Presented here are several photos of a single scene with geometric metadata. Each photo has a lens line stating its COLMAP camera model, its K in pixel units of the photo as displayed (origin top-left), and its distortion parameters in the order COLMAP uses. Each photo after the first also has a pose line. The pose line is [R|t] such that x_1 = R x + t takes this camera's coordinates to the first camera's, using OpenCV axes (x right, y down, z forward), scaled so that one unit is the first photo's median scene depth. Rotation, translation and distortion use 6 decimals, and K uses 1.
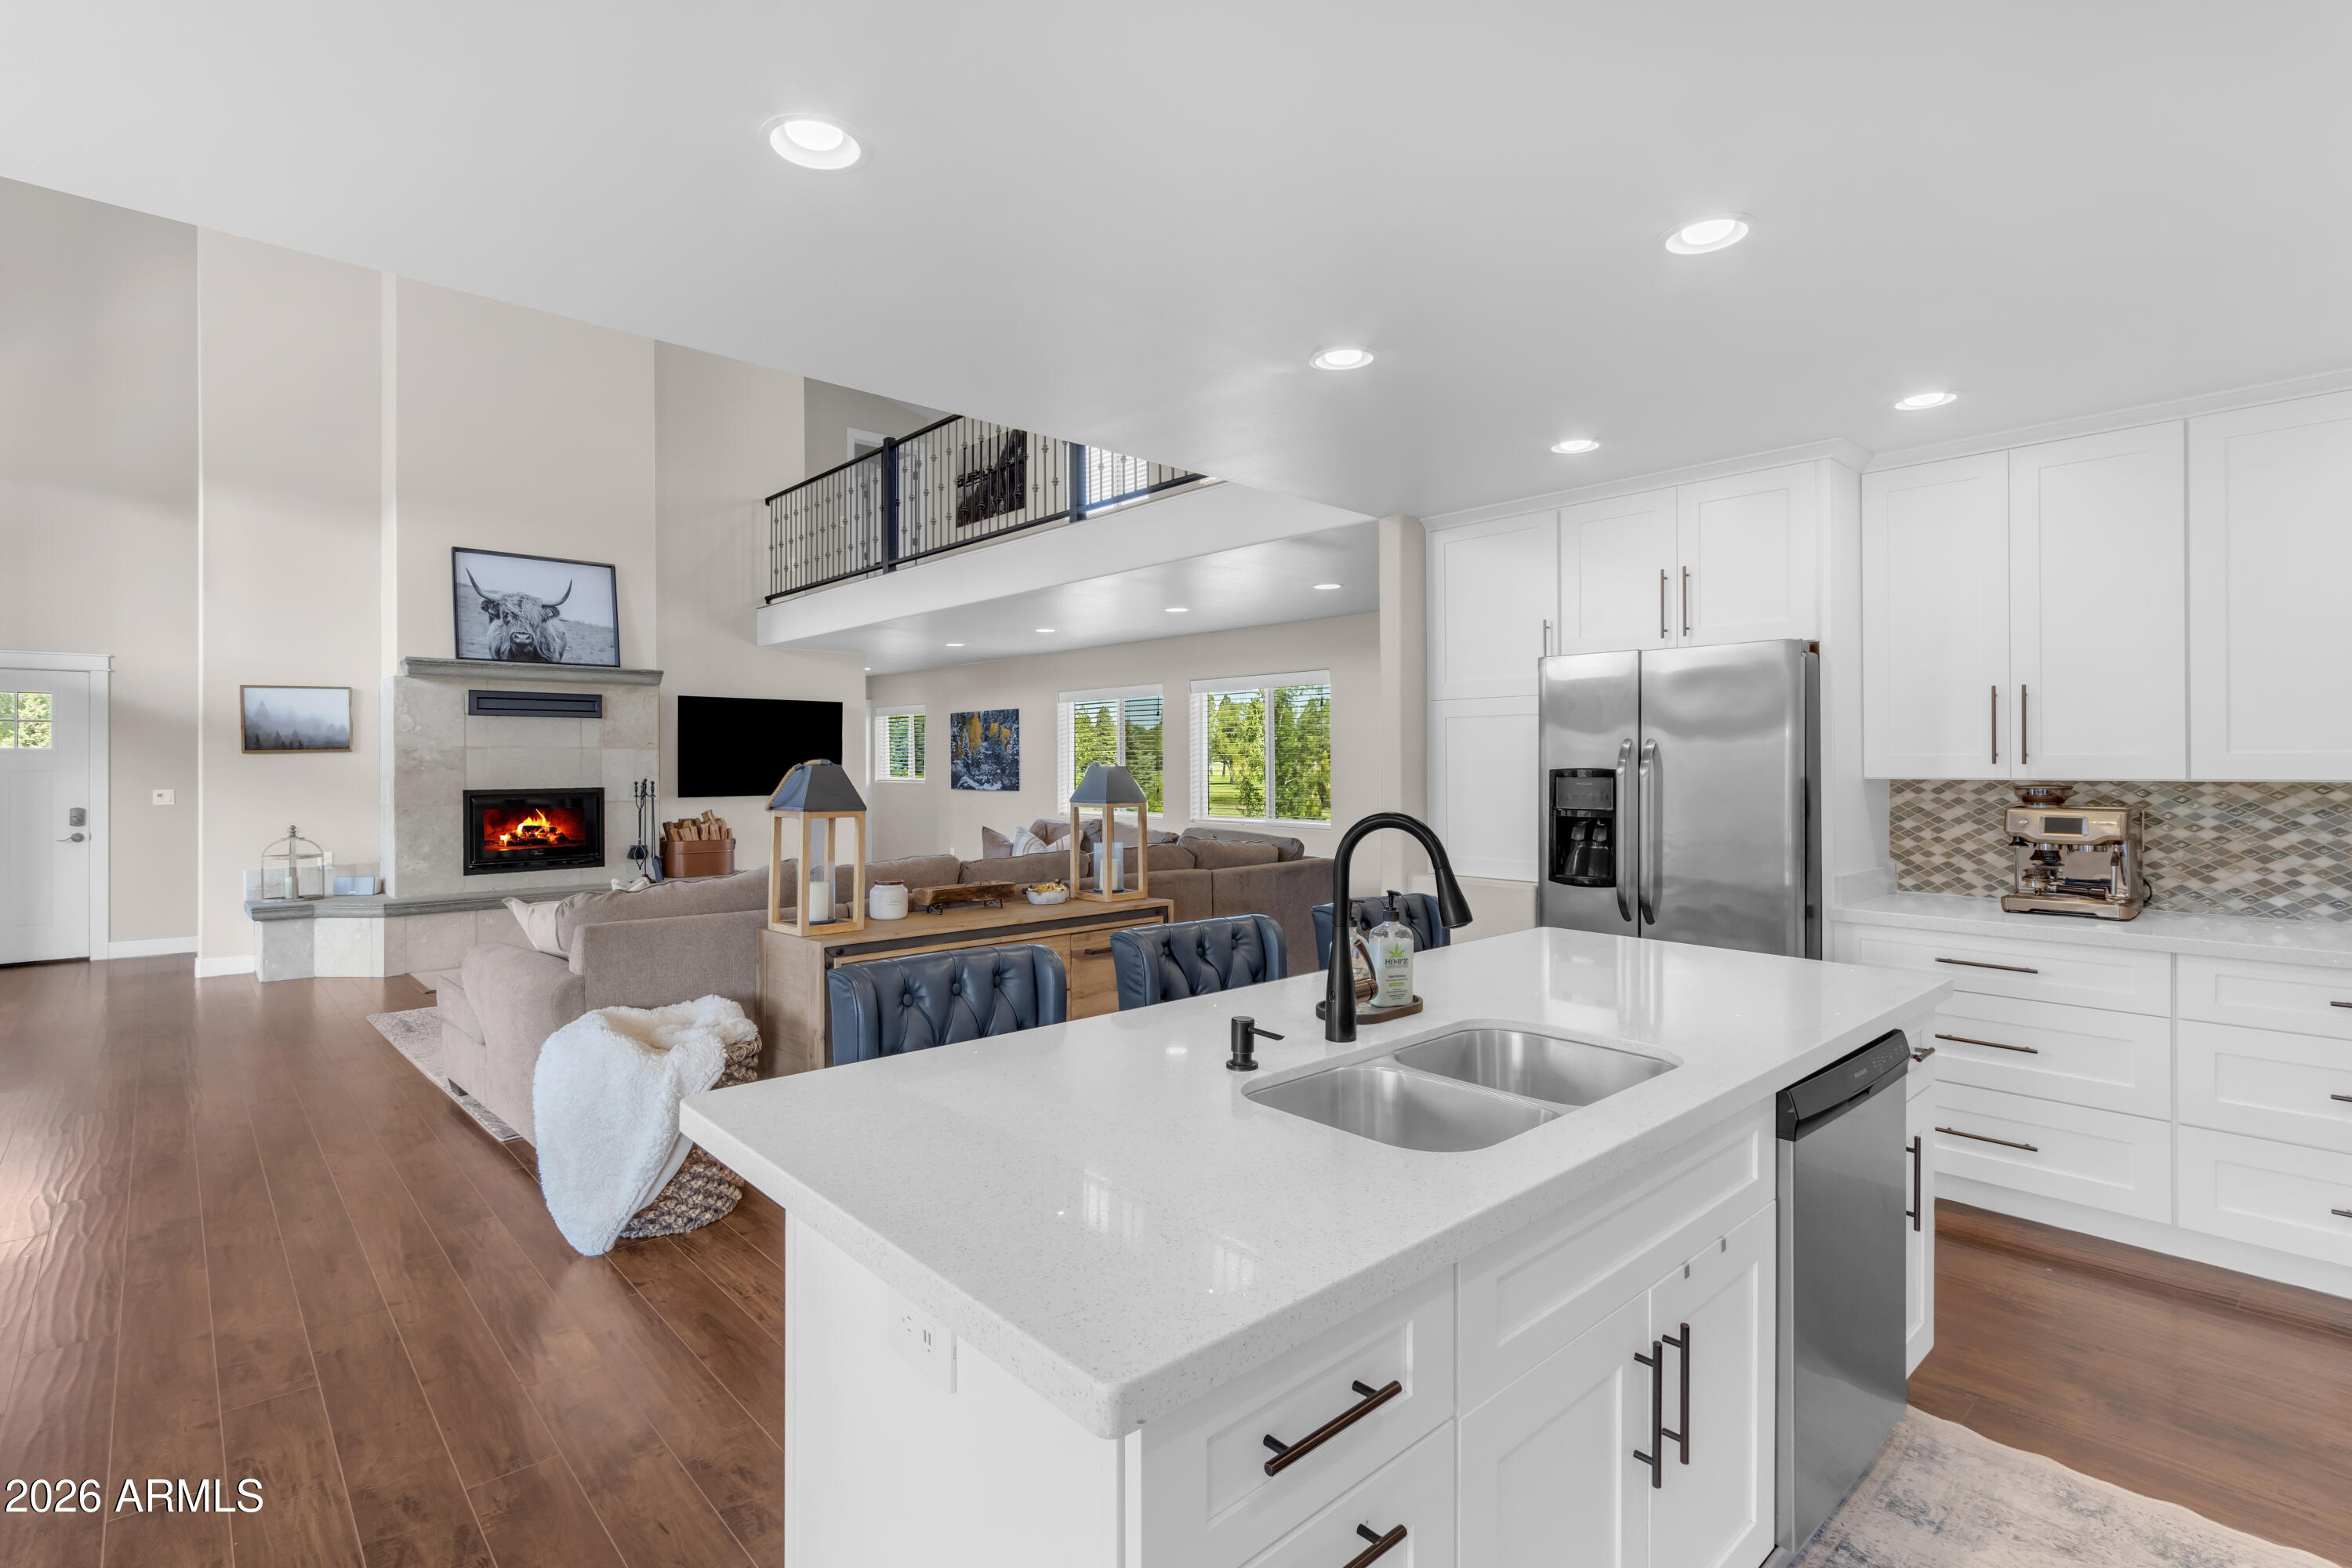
lens RADIAL K [[1093.0, 0, 1154.8], [0, 1093.0, 757.0], [0, 0, 1]] dist [0.000487, 0.001304]
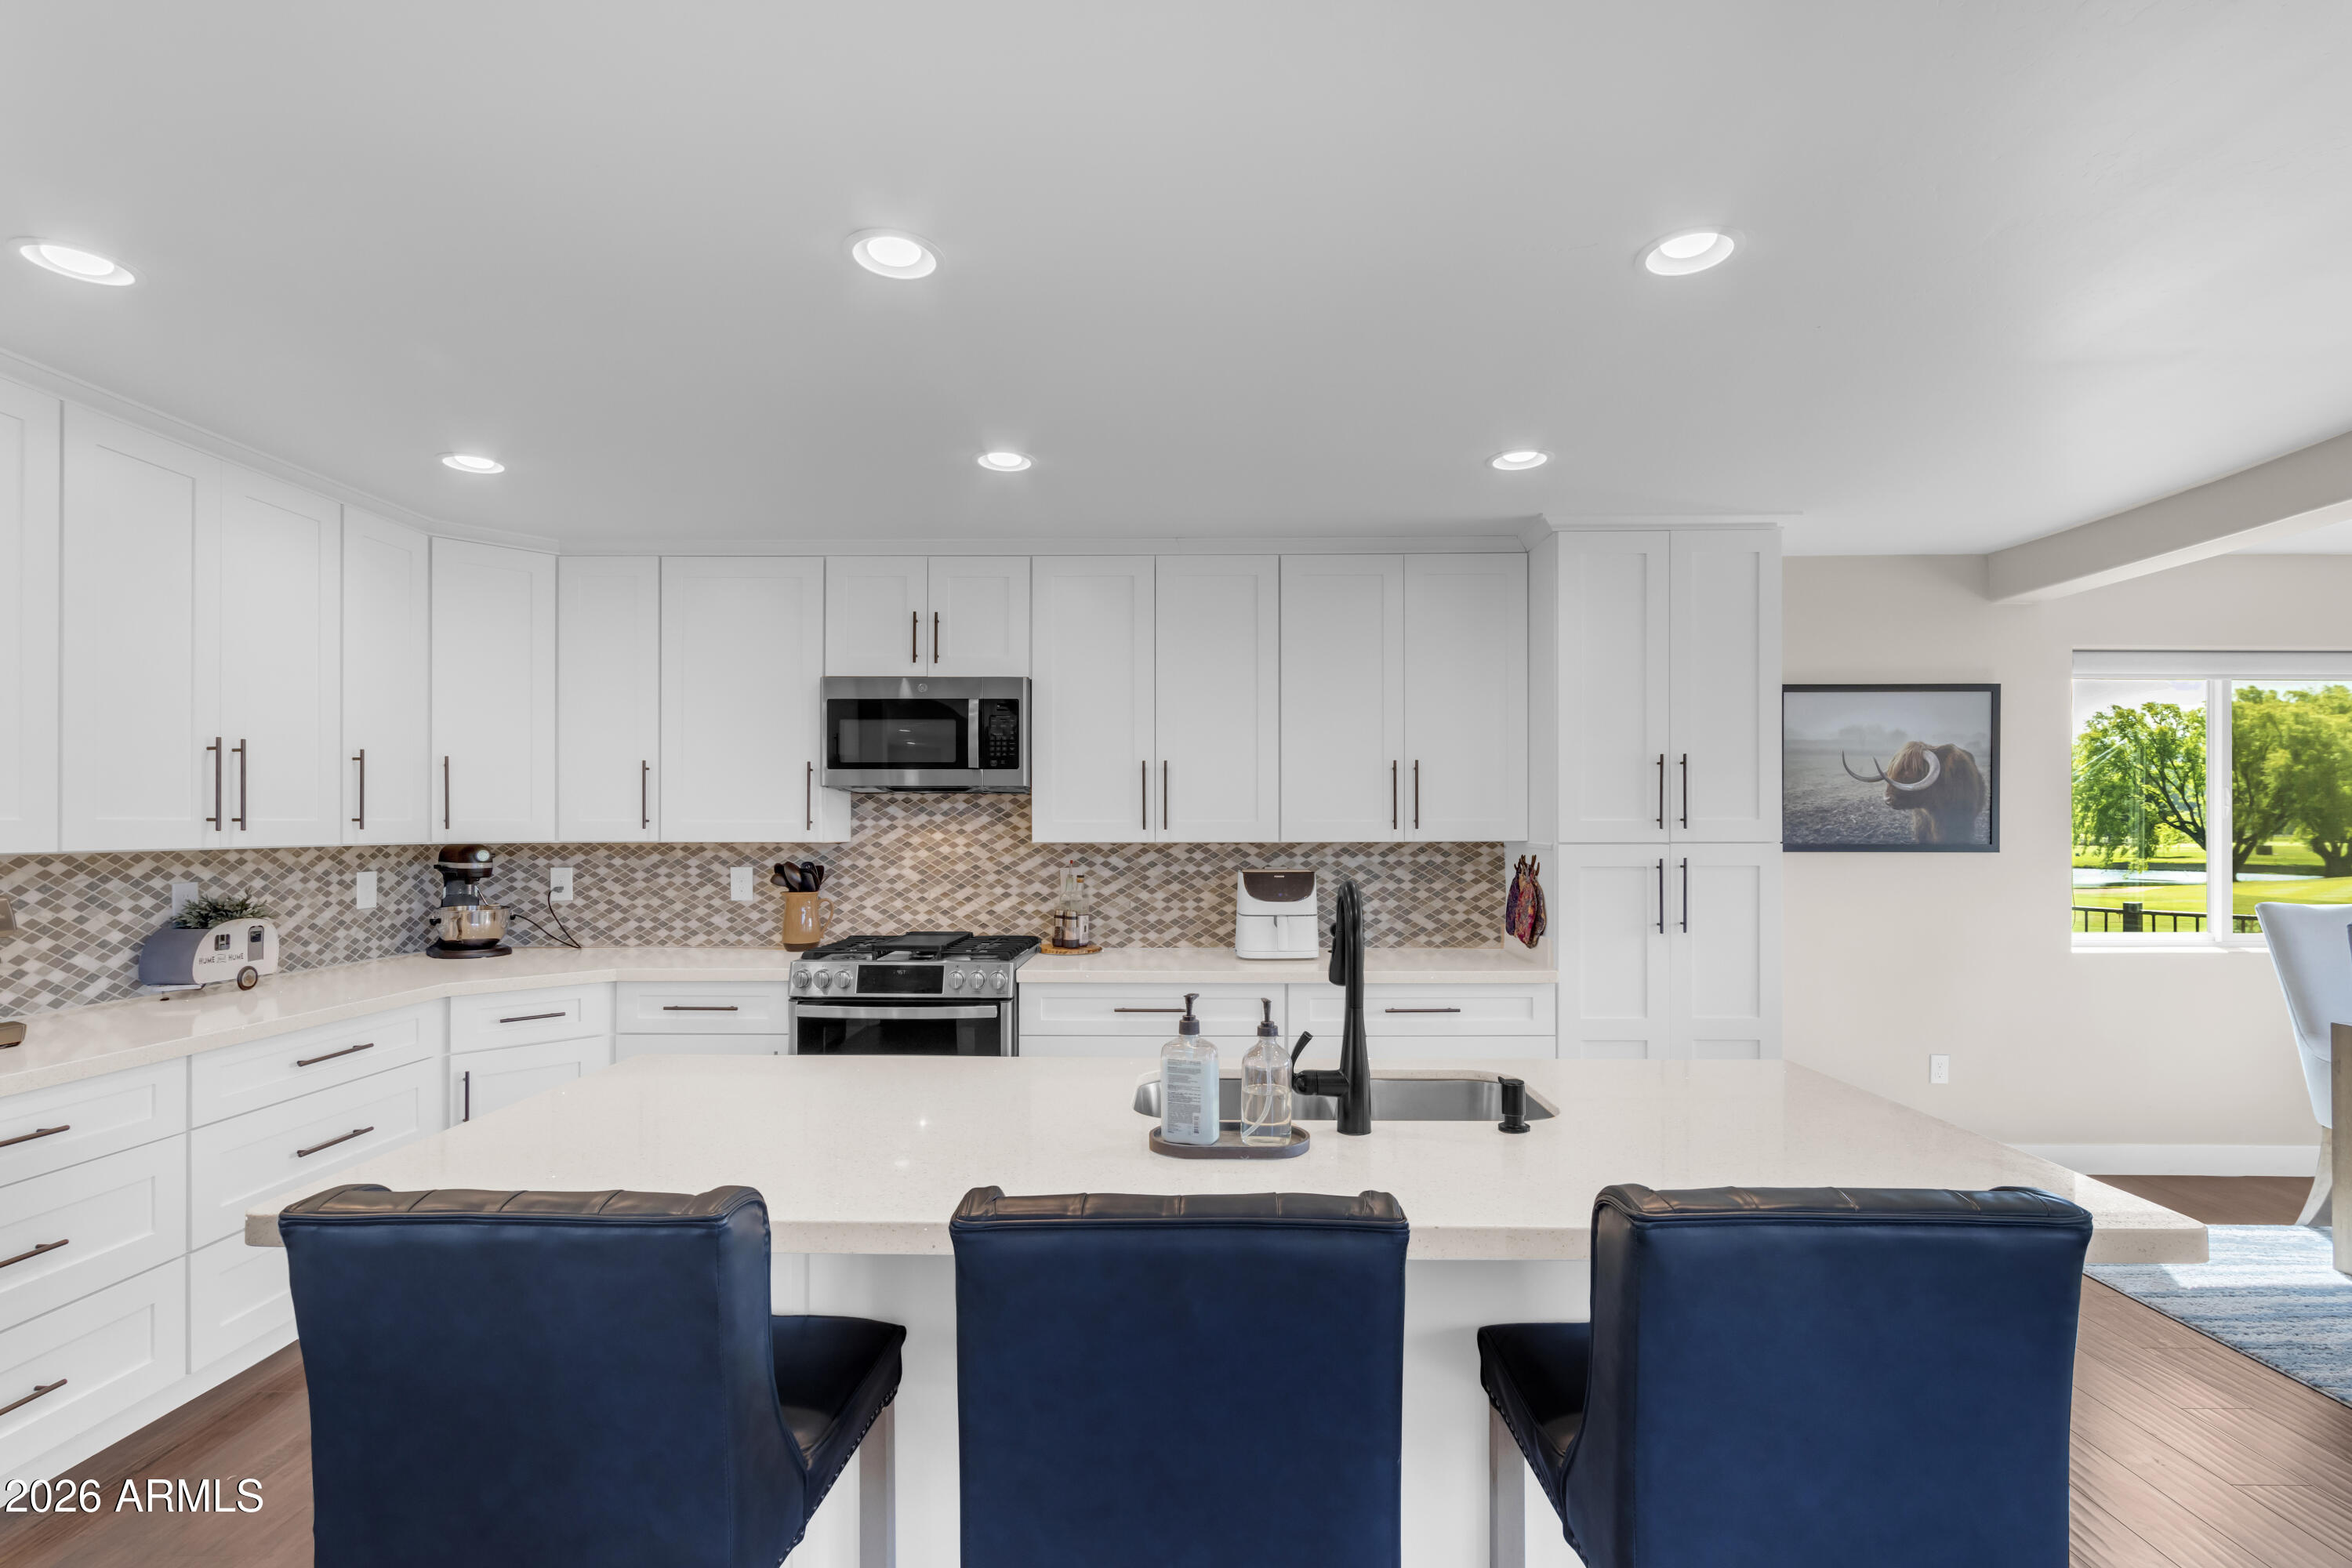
lens RADIAL K [[1093.0, 0, 1188.6], [0, 1093.0, 825.6], [0, 0, 1]] dist [0.000487, 0.001304]
pose [[-0.737215, 0.002404, 0.675654, -0.087570], [-0.001923, 0.999982, -0.005657, 0.001367], [-0.675656, -0.005470, -0.737197, 0.411003]]
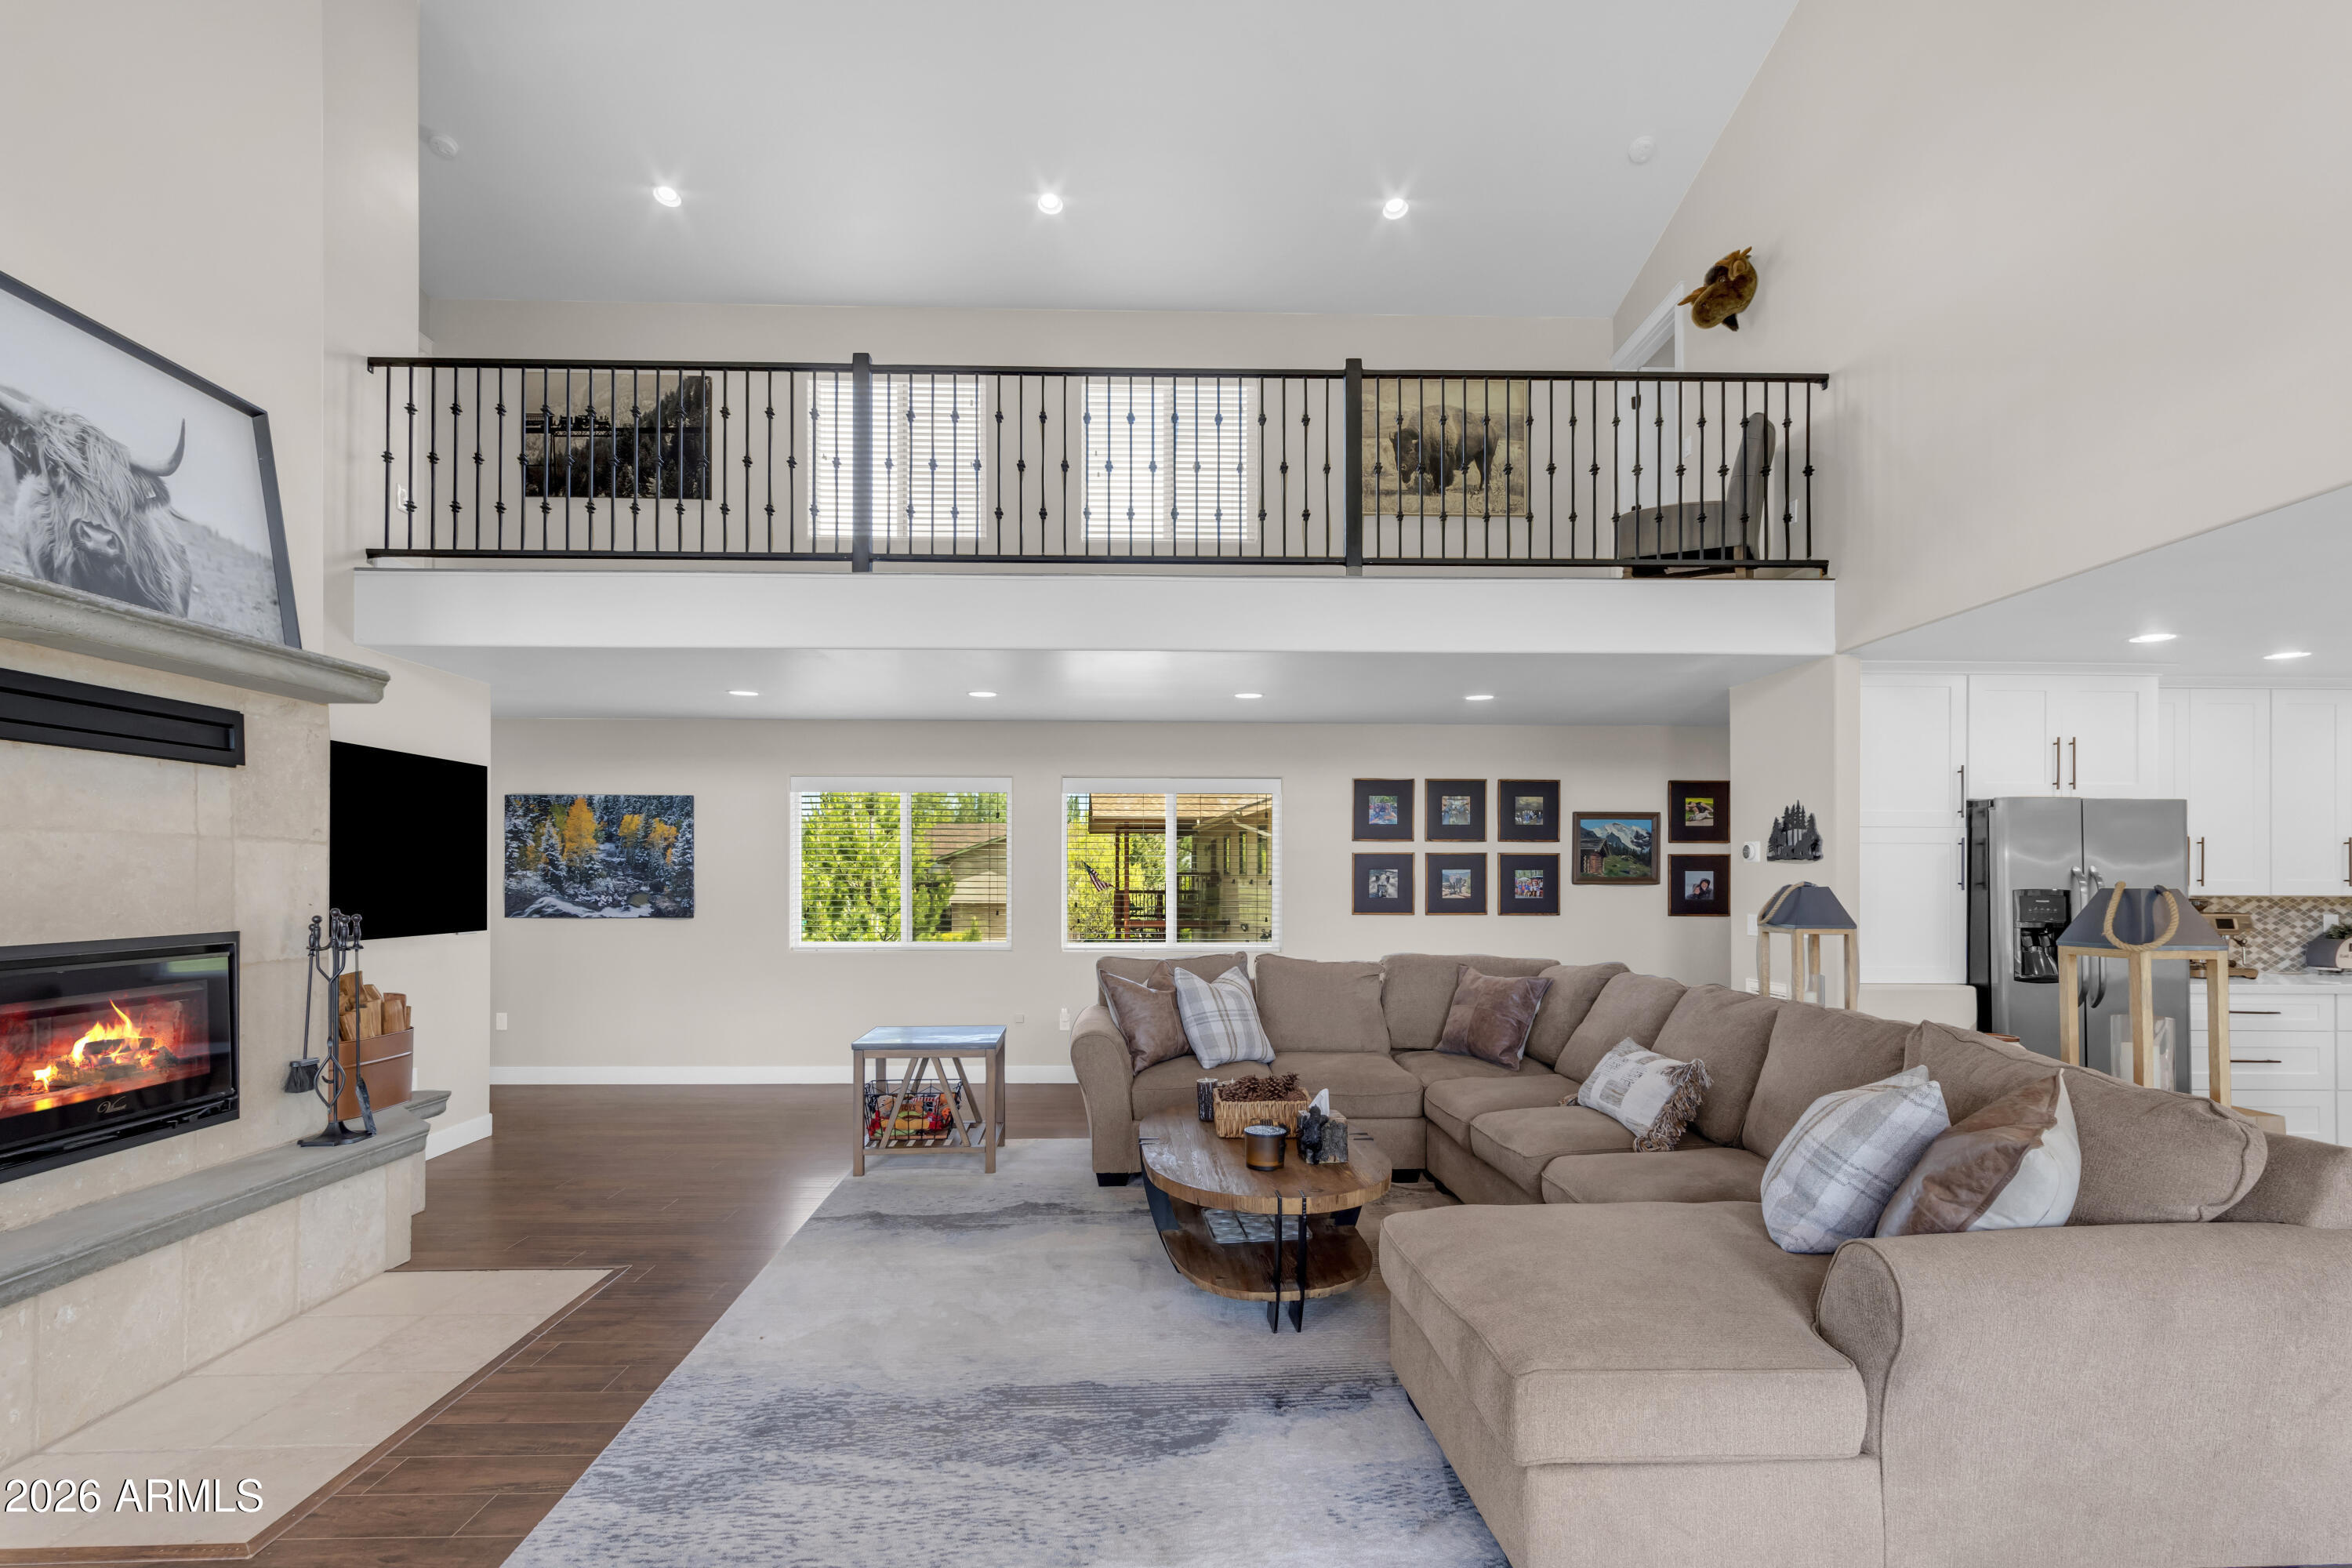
lens RADIAL K [[1093.0, 0, 1170.8], [0, 1093.0, 872.7], [0, 0, 1]] dist [0.000487, 0.001304]
pose [[0.649680, 0.008559, 0.760160, -0.628795], [-0.010486, 0.999942, -0.002297, 0.002343], [-0.760136, -0.006479, 0.649732, 0.479674]]
